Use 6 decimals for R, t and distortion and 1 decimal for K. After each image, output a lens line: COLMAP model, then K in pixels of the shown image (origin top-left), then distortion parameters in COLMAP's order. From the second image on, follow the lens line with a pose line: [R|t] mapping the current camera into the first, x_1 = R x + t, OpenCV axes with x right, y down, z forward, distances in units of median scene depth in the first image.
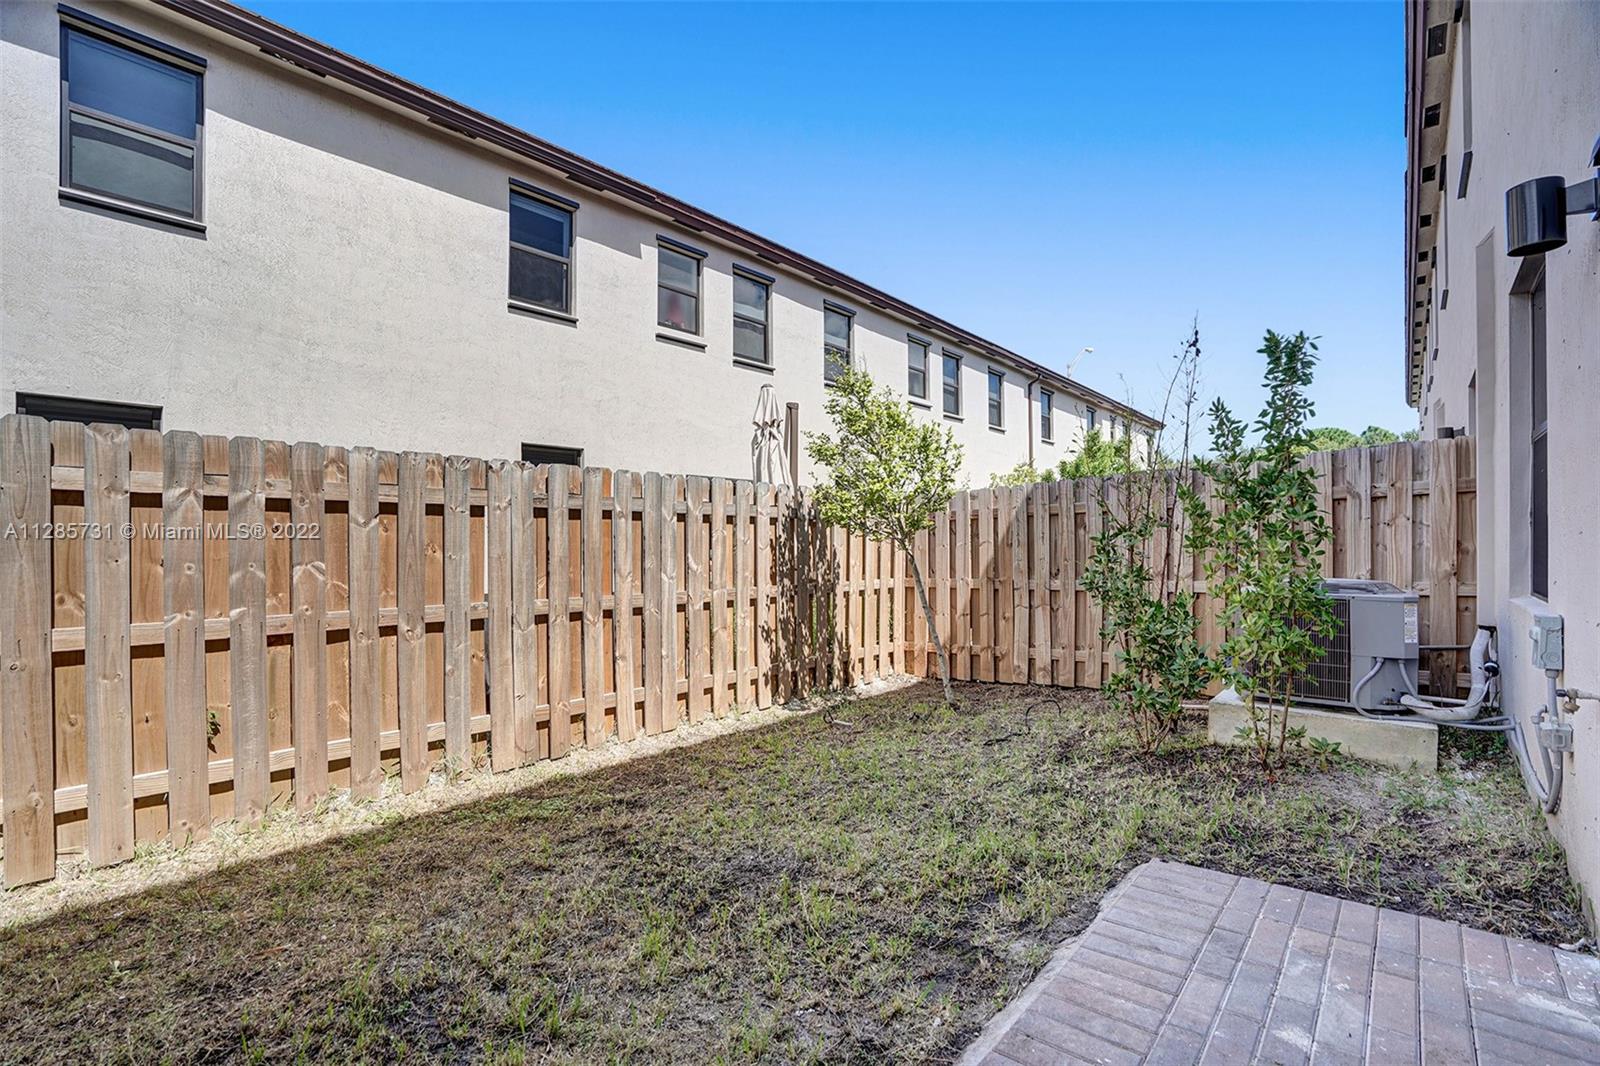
lens RADIAL K [[765.0, 0, 804.4], [0, 765.0, 538.9], [0, 0, 1]] dist [-0.054090, 0.019899]
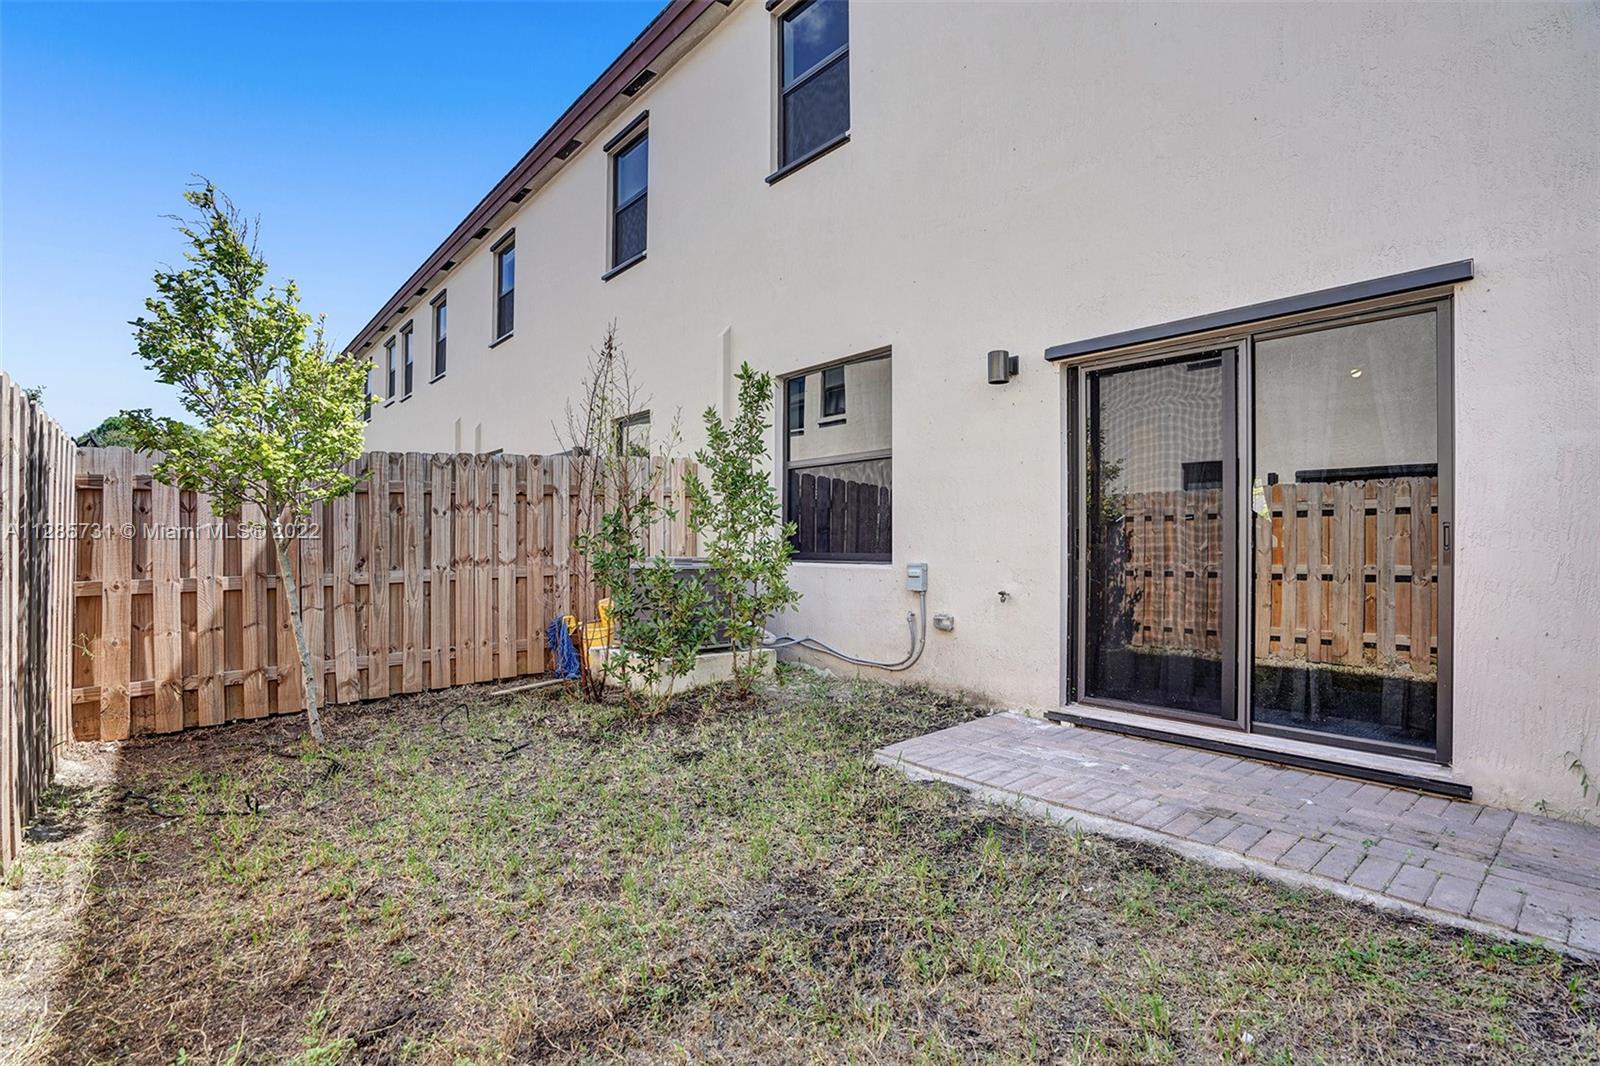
lens RADIAL K [[765.0, 0, 805.7], [0, 765.0, 538.7], [0, 0, 1]] dist [-0.054090, 0.019899]
pose [[0.150498, 0.009587, 0.988564, -0.397015], [-0.000771, 0.999954, -0.009580, 0.025376], [-0.988610, 0.000679, 0.150498, 0.398247]]
